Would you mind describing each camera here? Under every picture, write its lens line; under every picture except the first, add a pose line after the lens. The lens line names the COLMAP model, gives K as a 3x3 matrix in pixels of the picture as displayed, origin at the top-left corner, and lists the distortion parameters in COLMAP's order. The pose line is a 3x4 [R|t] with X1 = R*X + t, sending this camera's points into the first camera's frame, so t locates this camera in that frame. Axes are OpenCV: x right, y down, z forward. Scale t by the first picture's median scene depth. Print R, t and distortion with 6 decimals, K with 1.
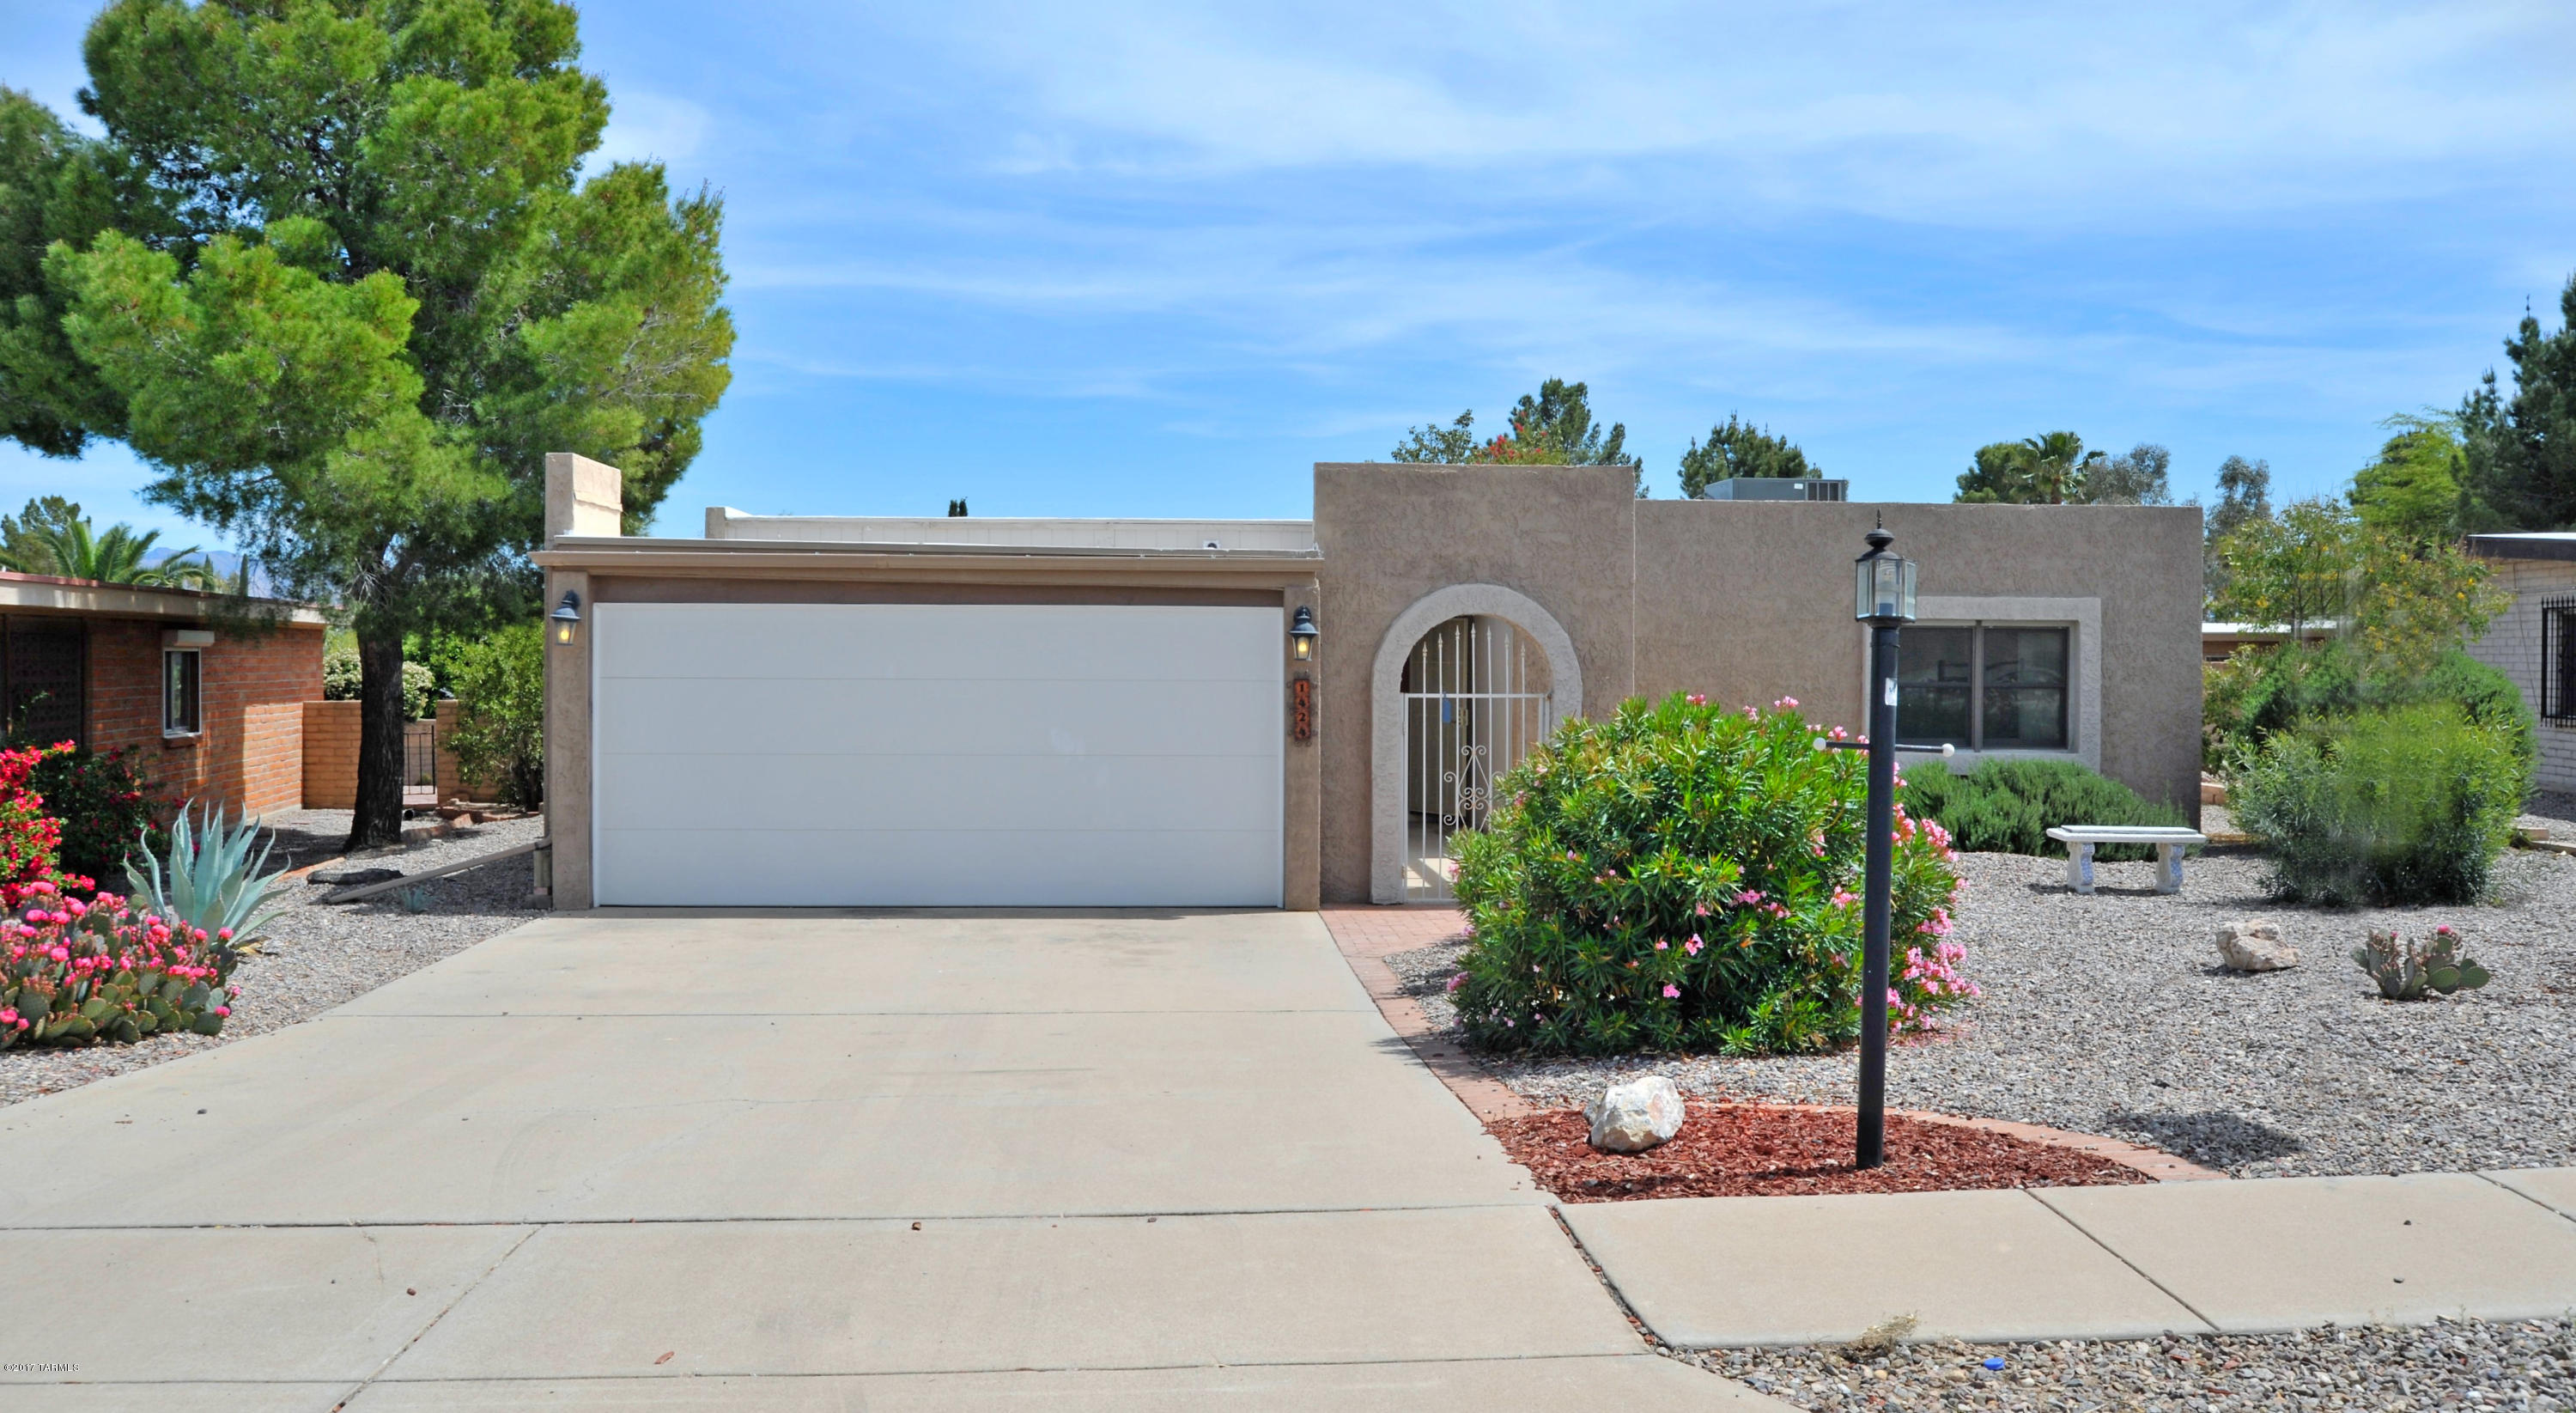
lens RADIAL K [[2261.9, 0, 1286.6], [0, 2261.9, 707.7], [0, 0, 1]] dist [-0.068928, 0.010486]
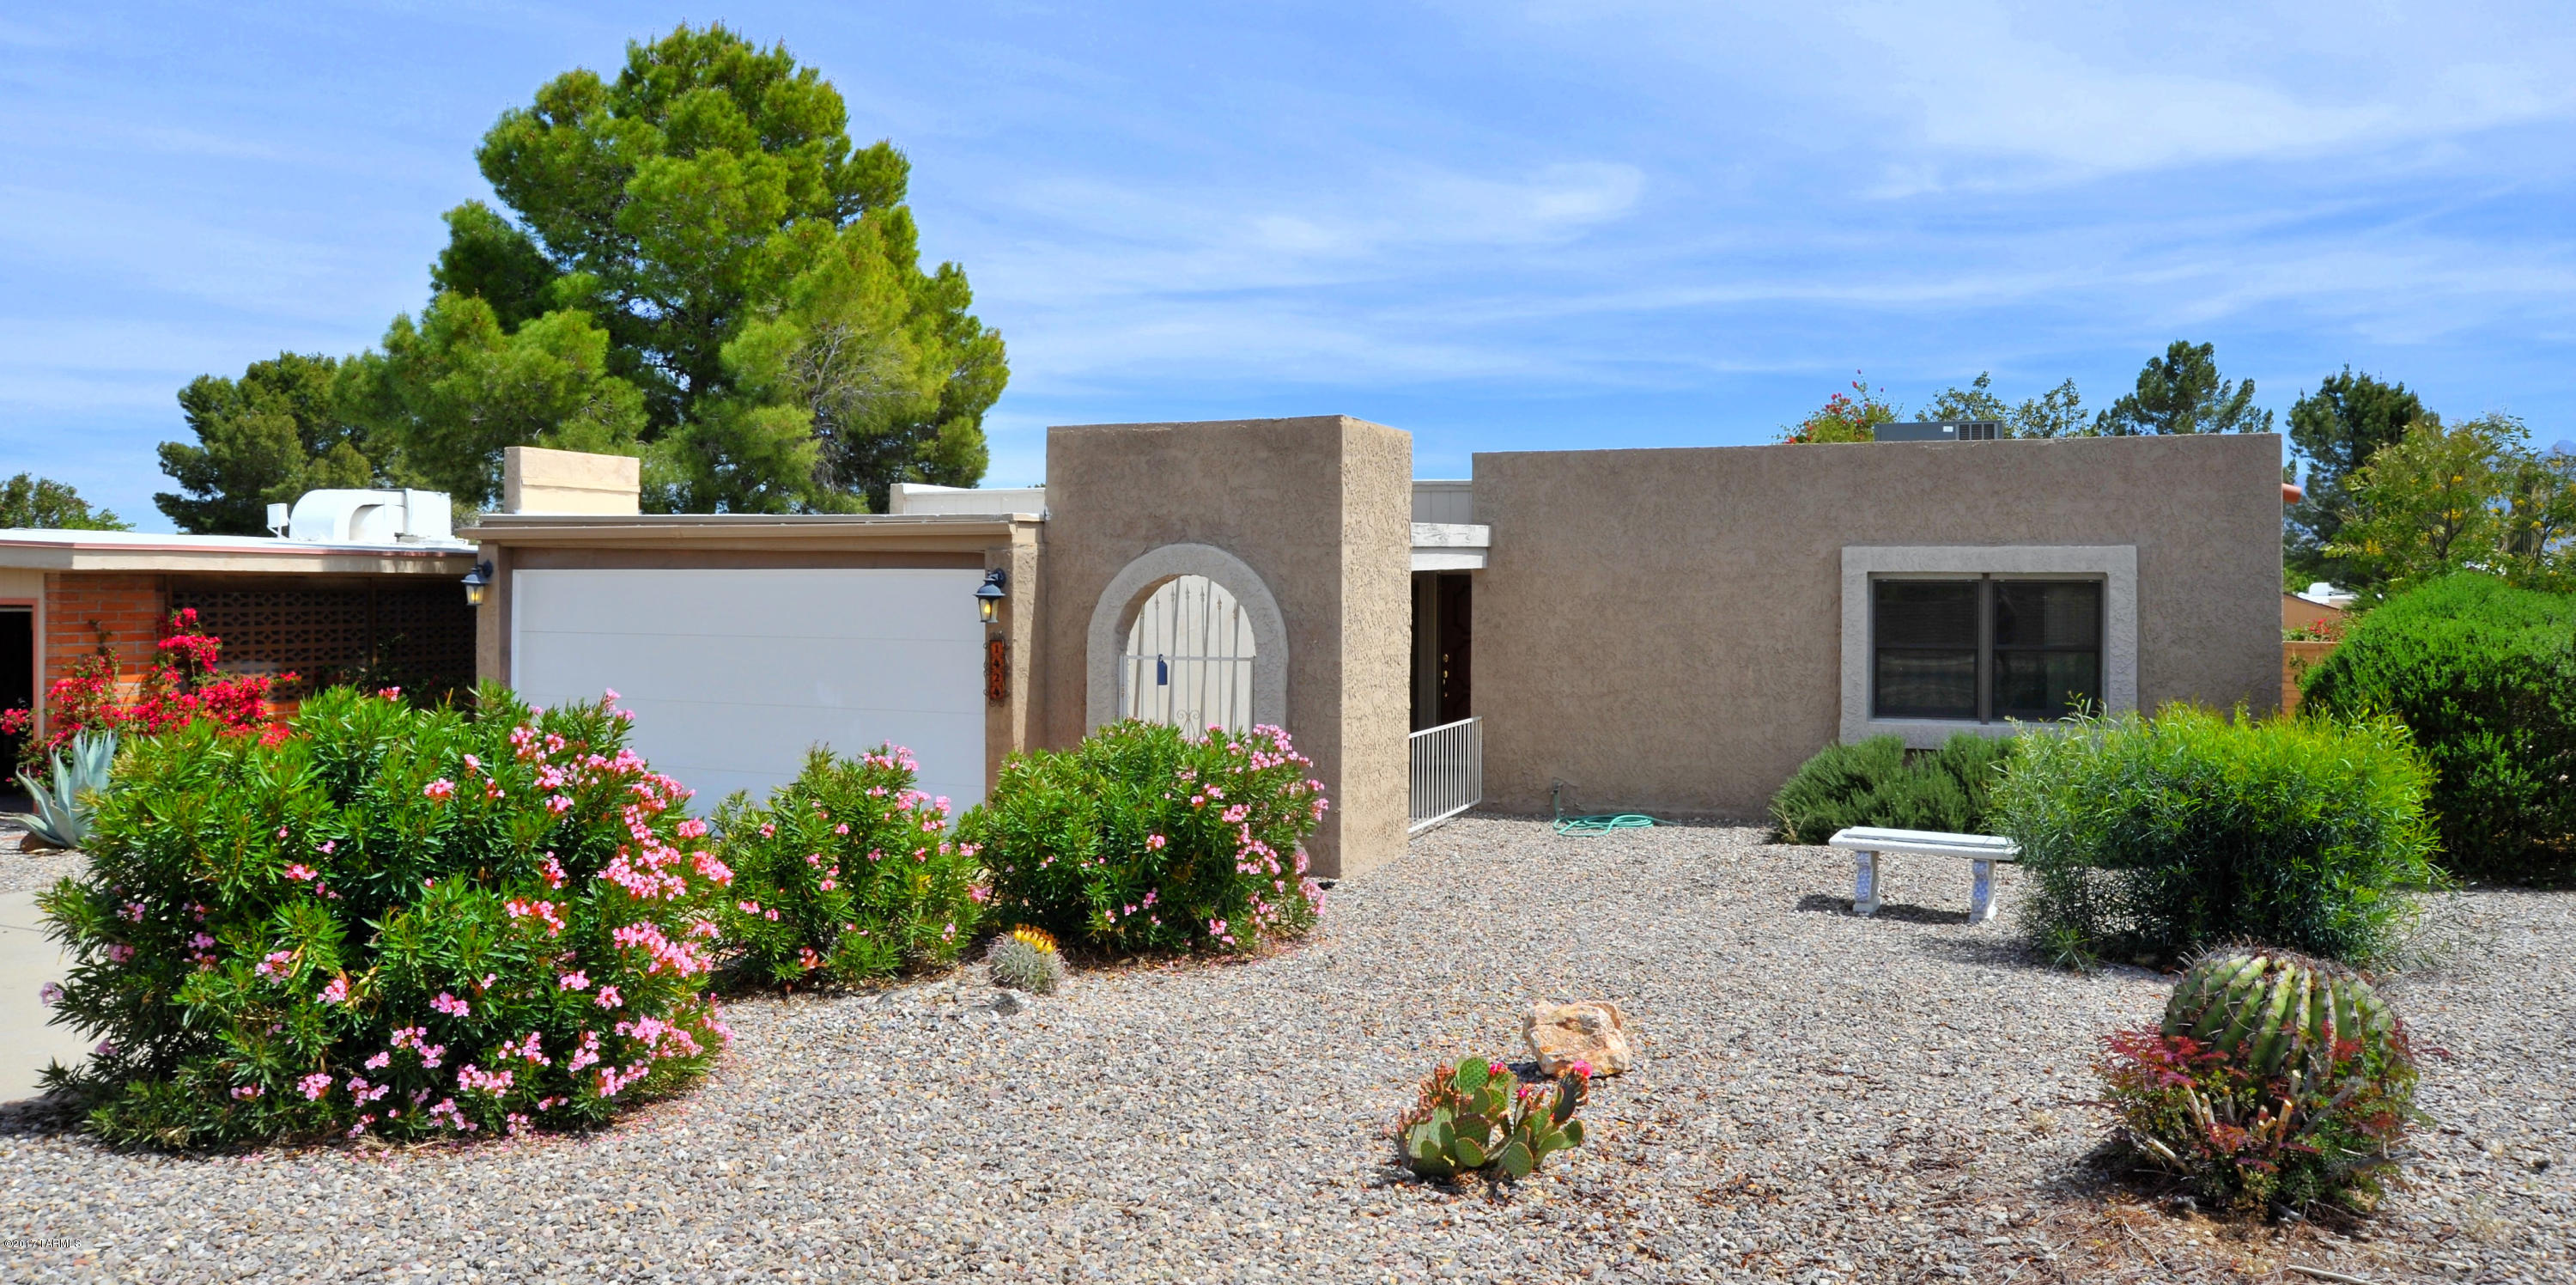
lens RADIAL K [[1790.4, 0, 1291.0], [0, 1790.4, 645.6], [0, 0, 1]] dist [-0.035334, 0.003714]
pose [[0.904058, 0.009921, -0.427295, 0.361285], [-0.008361, 0.999950, 0.005529, -0.012225], [0.427329, -0.001426, 0.904095, 0.255099]]
